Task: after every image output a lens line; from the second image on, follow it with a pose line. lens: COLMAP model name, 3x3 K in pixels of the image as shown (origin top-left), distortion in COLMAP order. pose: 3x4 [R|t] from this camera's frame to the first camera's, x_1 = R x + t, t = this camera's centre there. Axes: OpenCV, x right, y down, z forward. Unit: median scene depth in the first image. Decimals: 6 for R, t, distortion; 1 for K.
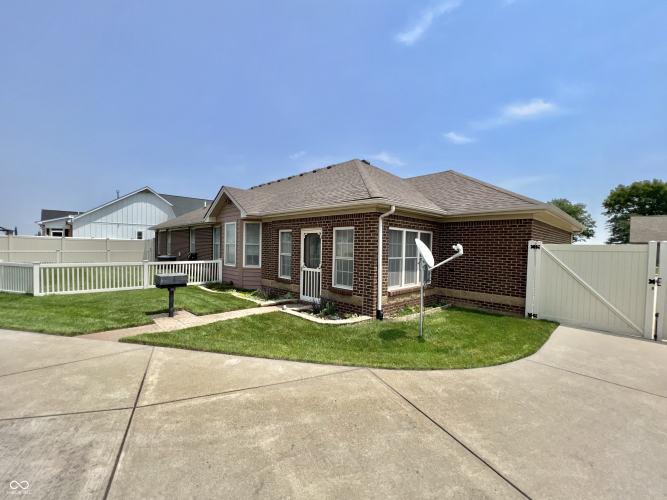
lens RADIAL K [[283.7, 0, 332.9], [0, 283.7, 254.0], [0, 0, 1]] dist [-0.001383, 0.000157]
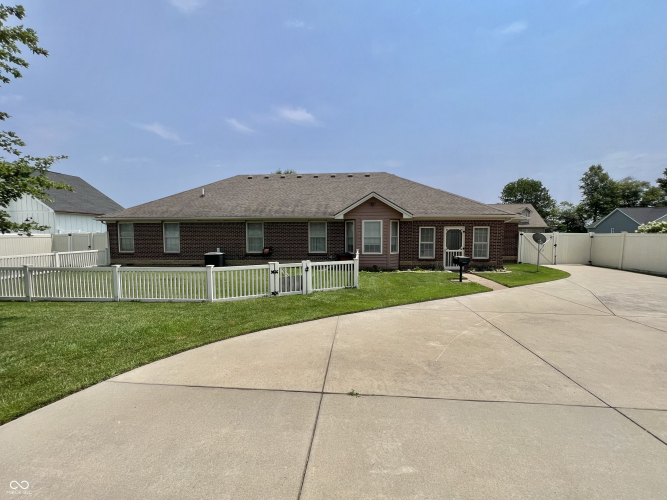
lens RADIAL K [[267.9, 0, 338.6], [0, 267.9, 250.5], [0, 0, 1]] dist [-0.003416, 0.000451]
pose [[0.759034, -0.067183, 0.647575, -1.620218], [0.038338, 0.997548, 0.058555, -0.066588], [-0.649921, -0.019619, 0.759749, 0.221790]]
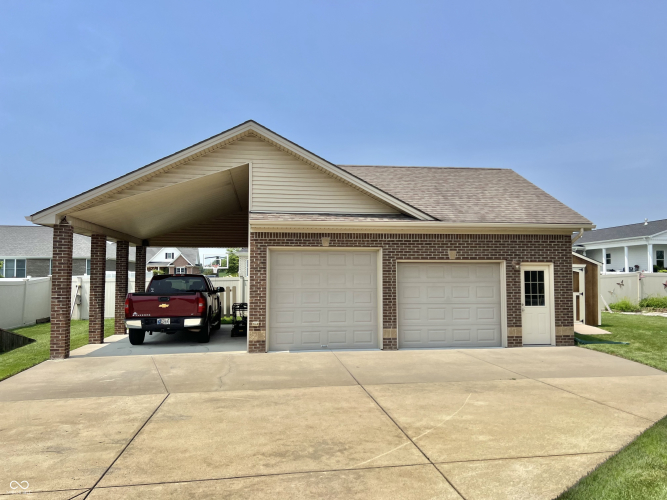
lens RADIAL K [[503.5, 0, 333.7], [0, 503.5, 250.4], [0, 0, 1]] dist [0.037001, -0.032477]
pose [[-0.589407, -0.064172, -0.805284, -0.356491], [-0.032507, 0.997917, -0.055730, -0.048901], [0.807182, -0.006670, -0.590265, 0.777291]]
